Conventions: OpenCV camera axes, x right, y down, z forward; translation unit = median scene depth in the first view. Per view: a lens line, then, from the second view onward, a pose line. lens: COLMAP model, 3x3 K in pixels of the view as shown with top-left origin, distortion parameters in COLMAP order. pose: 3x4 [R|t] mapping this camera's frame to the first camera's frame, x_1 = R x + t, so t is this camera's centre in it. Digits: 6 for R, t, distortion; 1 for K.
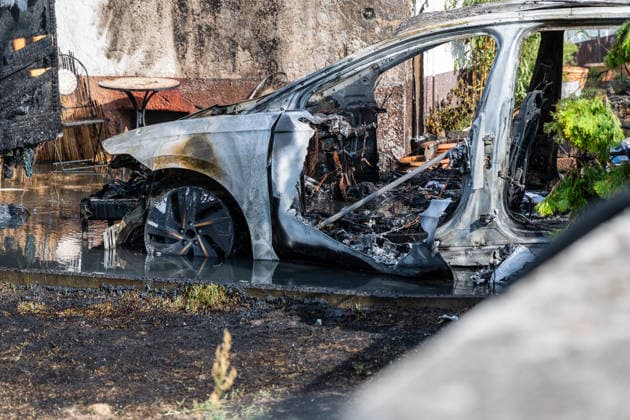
lens RADIAL K [[1849.4, 0, 315.0], [0, 1849.4, 210.0], [0, 0, 1]] dist [0.180379, 0.659981]
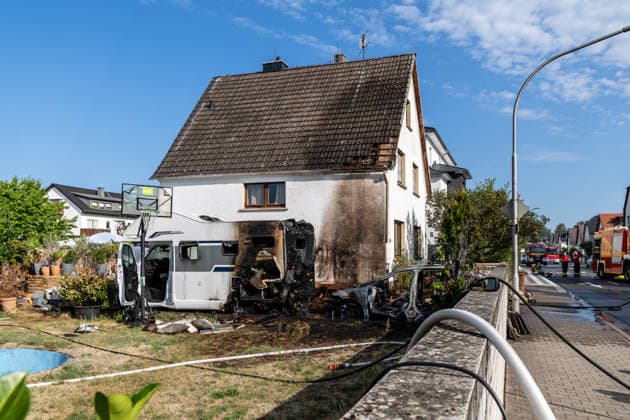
lens RADIAL K [[505.1, 0, 358.2], [0, 505.1, 250.3], [0, 0, 1]] dist [0.007487, 0.003513]
pose [[0.997283, 0.005069, 0.073496, -0.149631], [0.005873, 0.988983, -0.147911, 0.049877], [-0.073436, 0.147941, 0.986266, -0.348453]]
